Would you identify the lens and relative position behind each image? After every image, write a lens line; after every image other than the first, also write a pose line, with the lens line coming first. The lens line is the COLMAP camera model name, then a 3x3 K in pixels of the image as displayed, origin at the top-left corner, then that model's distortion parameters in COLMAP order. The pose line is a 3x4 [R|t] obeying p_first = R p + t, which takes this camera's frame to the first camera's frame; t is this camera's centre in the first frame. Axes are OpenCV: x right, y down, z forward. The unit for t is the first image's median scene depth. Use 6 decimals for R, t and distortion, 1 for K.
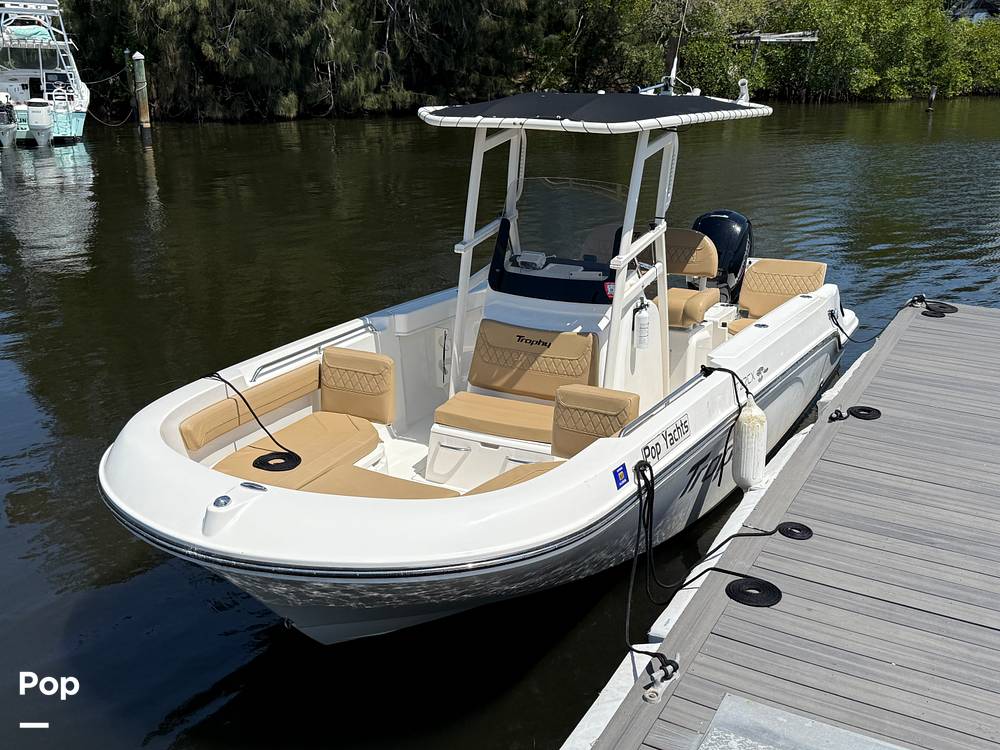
lens RADIAL K [[1006.2, 0, 500.0], [0, 1006.2, 375.0], [0, 0, 1]] dist [0.120822, -0.001860]
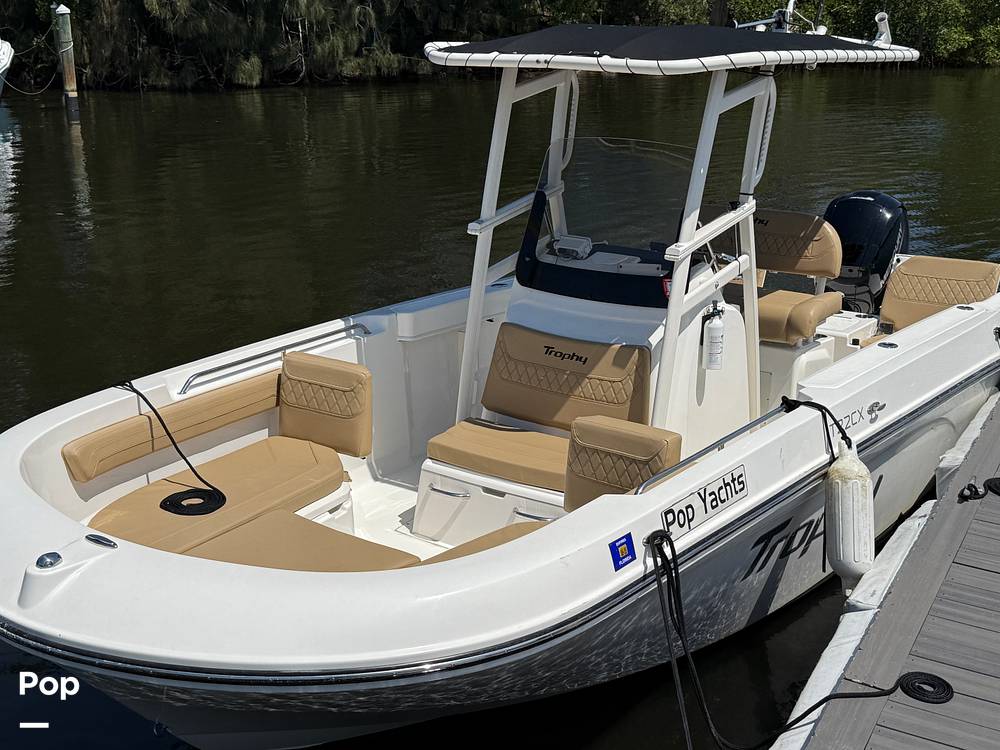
lens RADIAL K [[1205.2, 0, 500.0], [0, 1205.2, 375.0], [0, 0, 1]] dist [0.158533, -0.313484]
pose [[0.992868, 0.038845, -0.112712, 0.088626], [-0.040239, 0.999139, -0.010122, -0.007592], [0.112221, 0.014585, 0.993576, 0.105885]]
